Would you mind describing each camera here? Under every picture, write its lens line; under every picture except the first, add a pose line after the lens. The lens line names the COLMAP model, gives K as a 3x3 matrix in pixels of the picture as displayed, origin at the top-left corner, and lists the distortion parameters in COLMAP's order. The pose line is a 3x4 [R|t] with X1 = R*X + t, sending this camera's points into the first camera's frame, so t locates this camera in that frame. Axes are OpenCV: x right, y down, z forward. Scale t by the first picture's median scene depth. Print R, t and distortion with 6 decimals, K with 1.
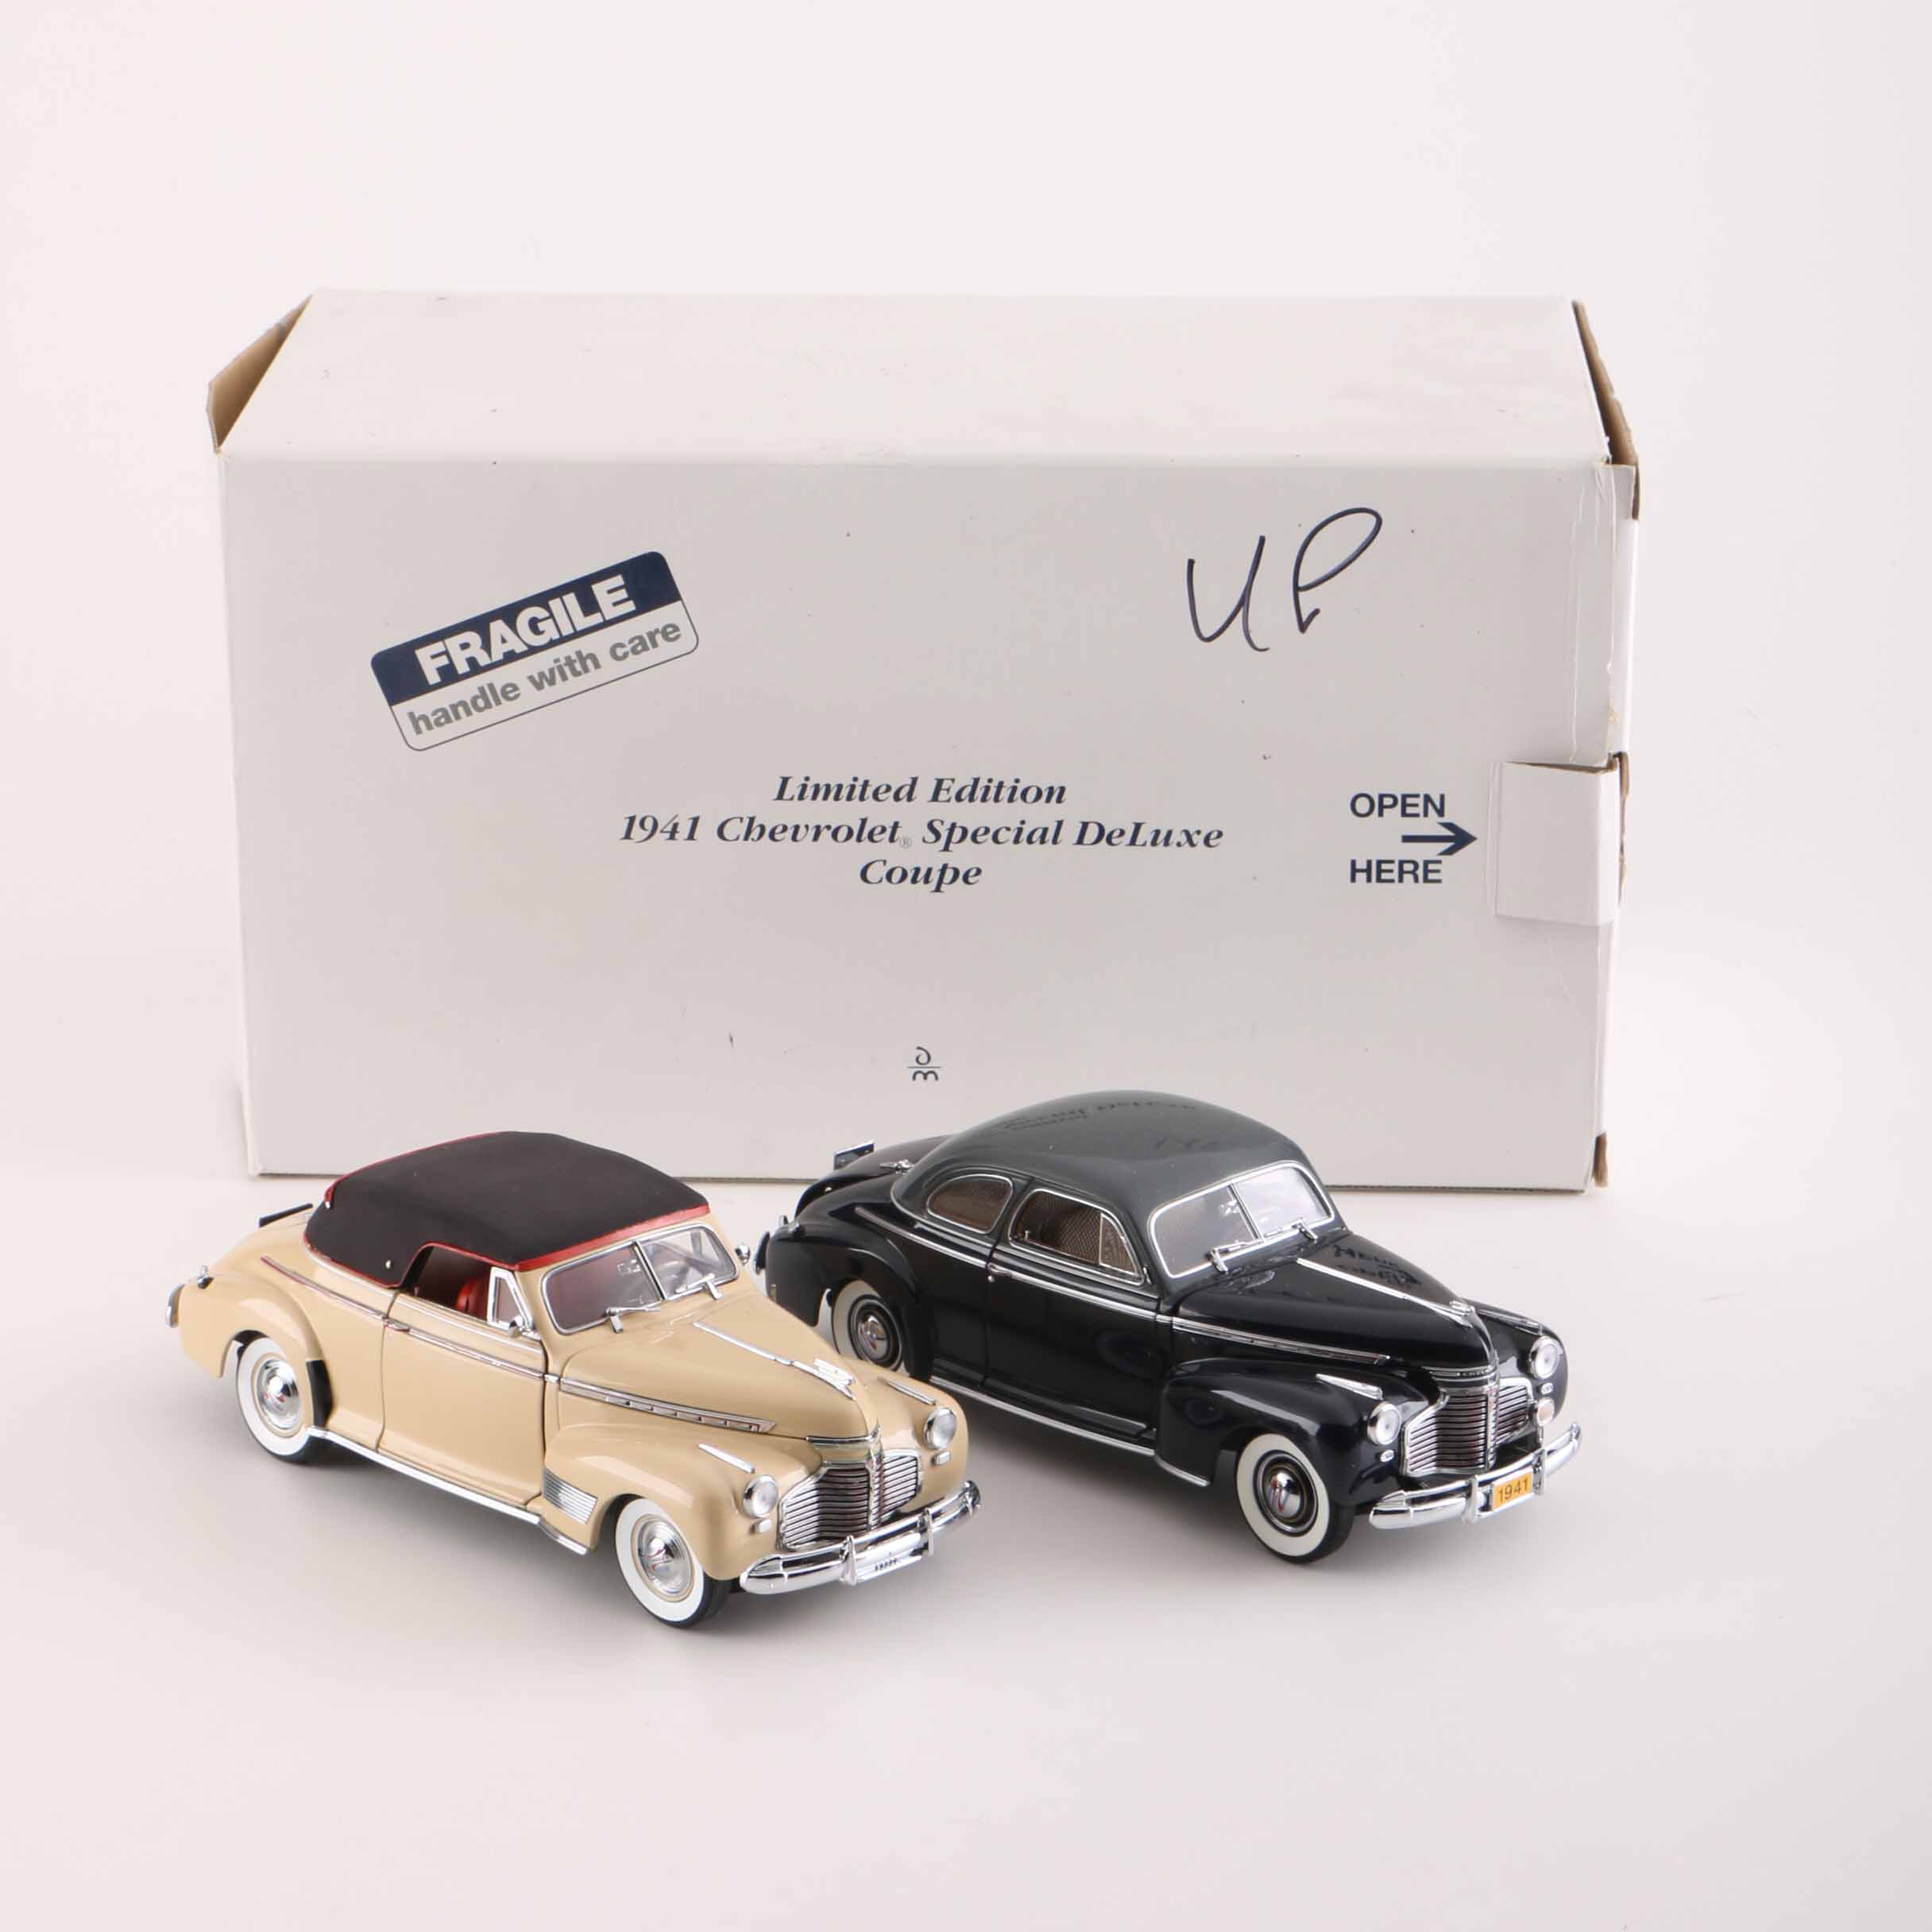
lens RADIAL K [[5626.1, 0, 1023.4], [0, 5626.1, 794.8], [0, 0, 1]] dist [0.112755, -0.150515]
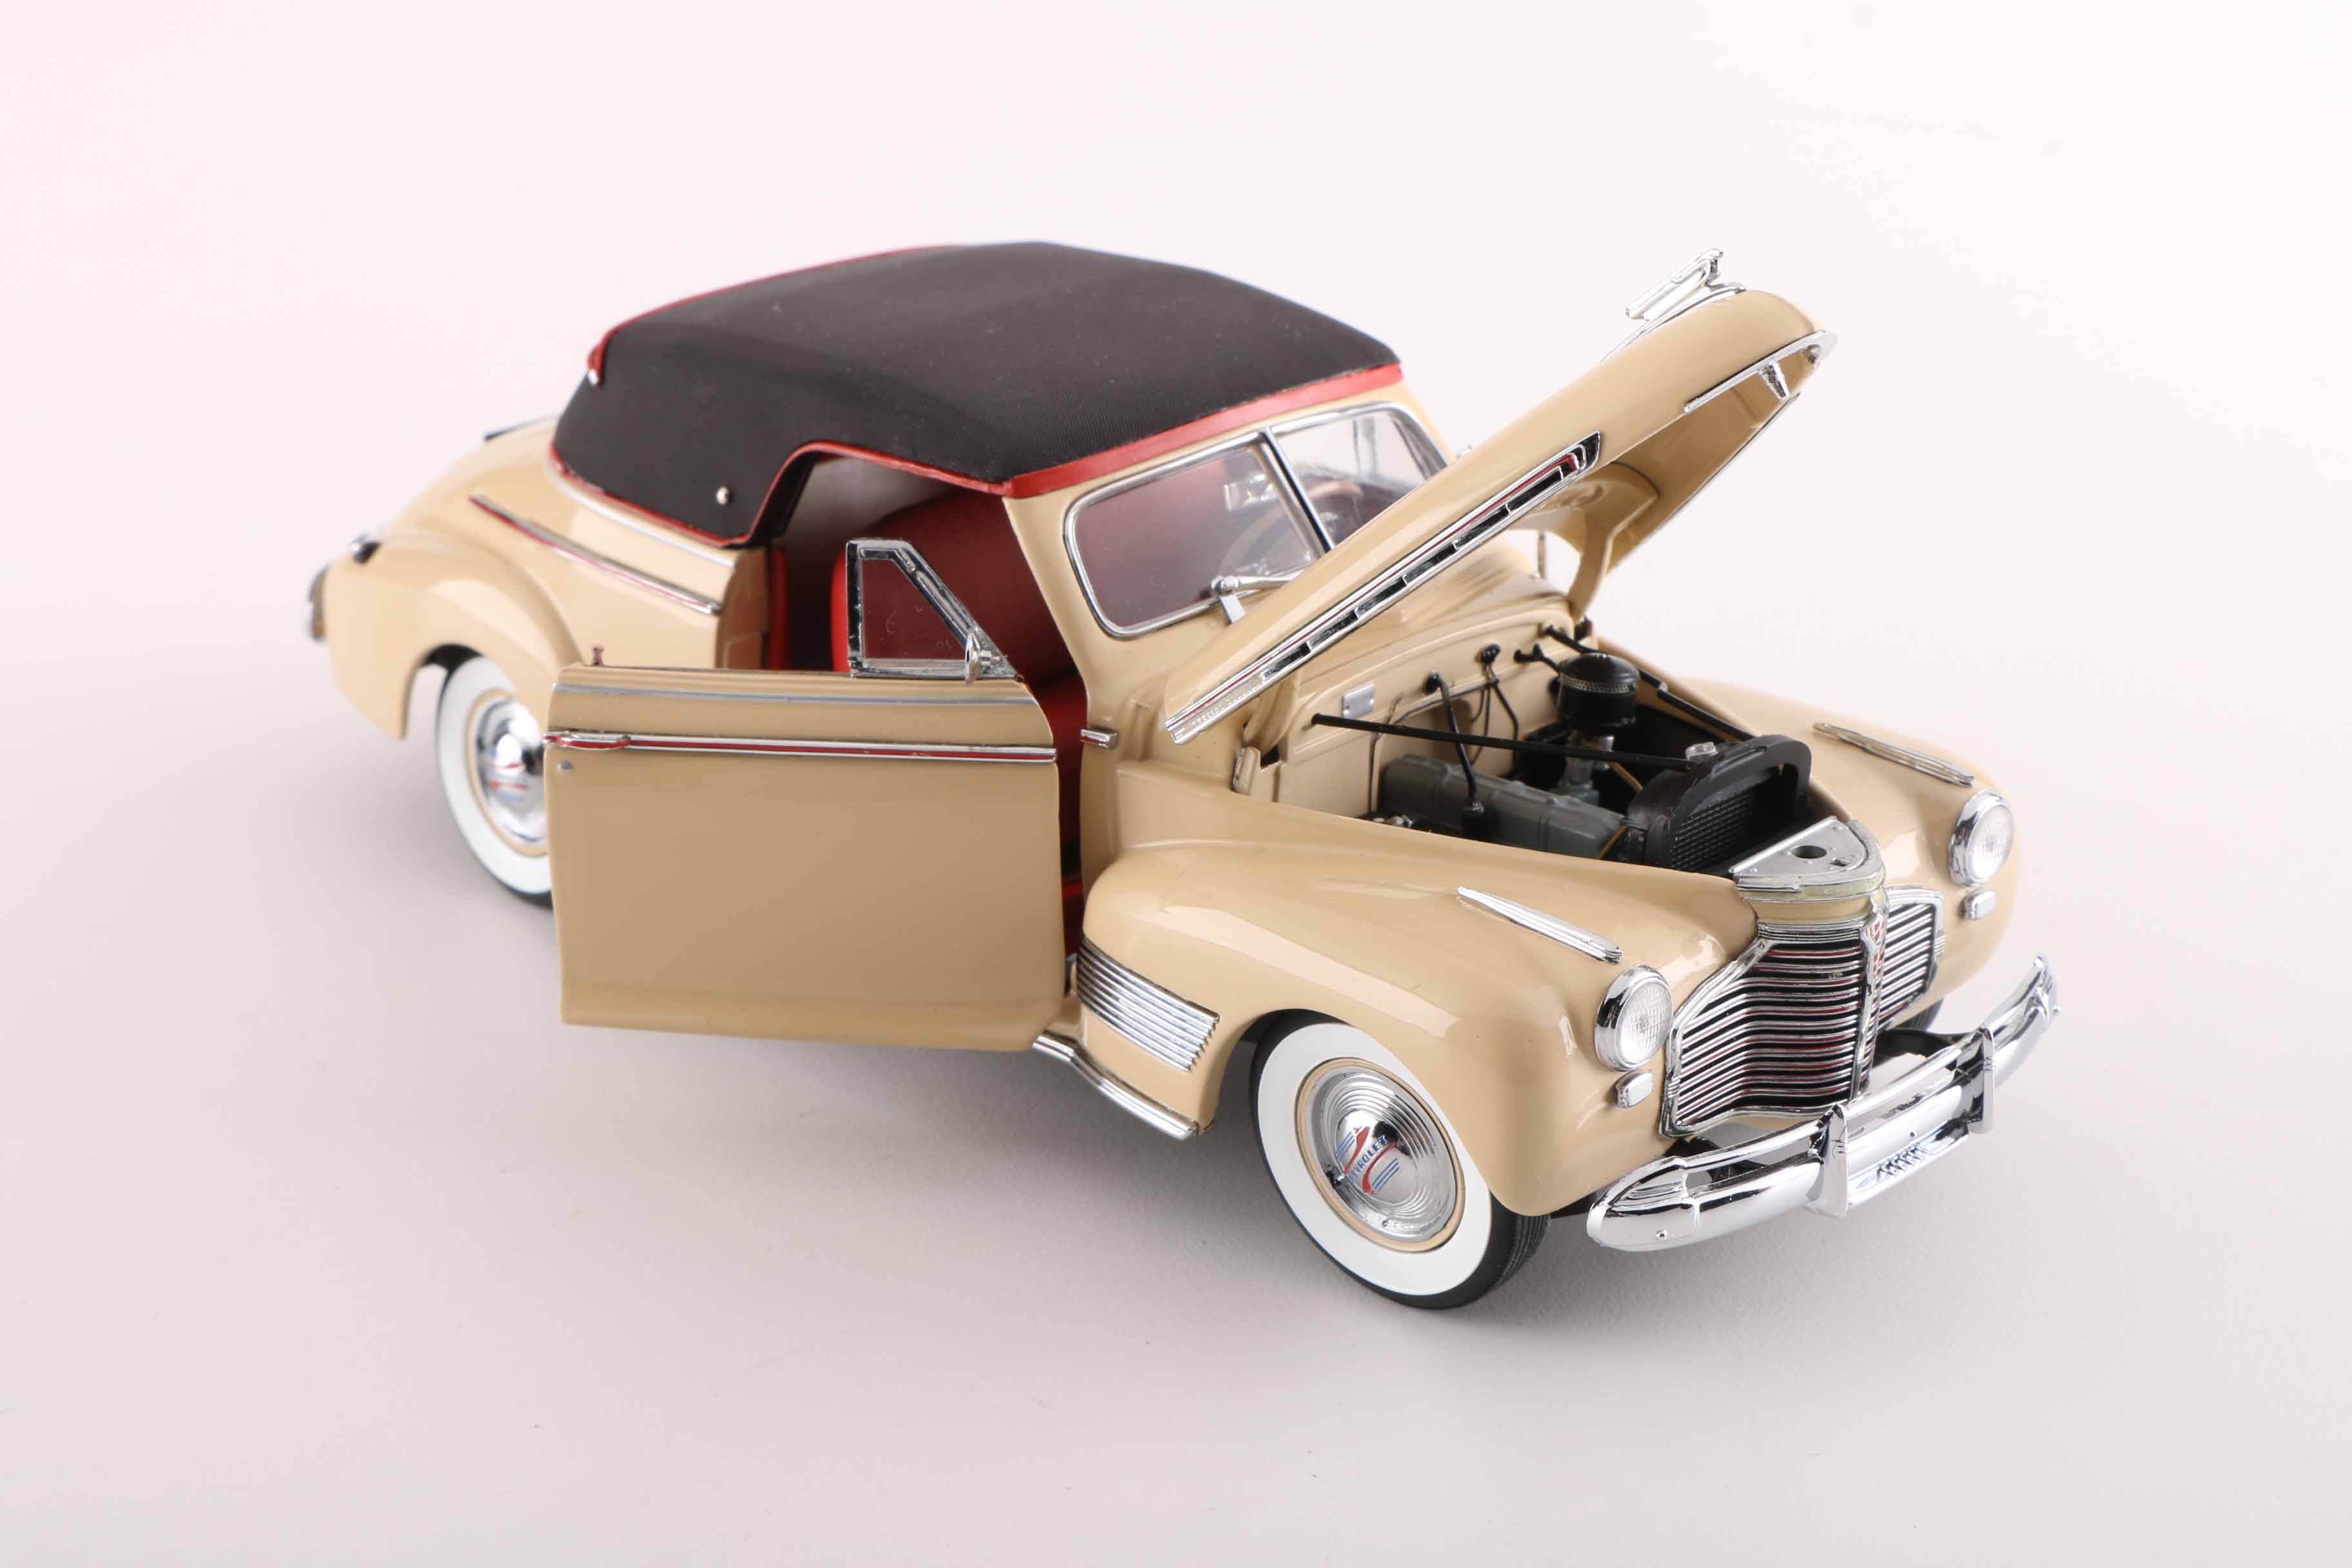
lens RADIAL K [[3782.6, 0, 1176.0], [0, 3782.6, 784.0], [0, 0, 1]] dist [-0.022763, -0.030494]
pose [[0.999839, -0.014665, -0.010384, -0.072825], [0.015821, 0.992431, 0.121780, 0.069887], [0.008520, -0.121925, 0.992503, 0.692445]]
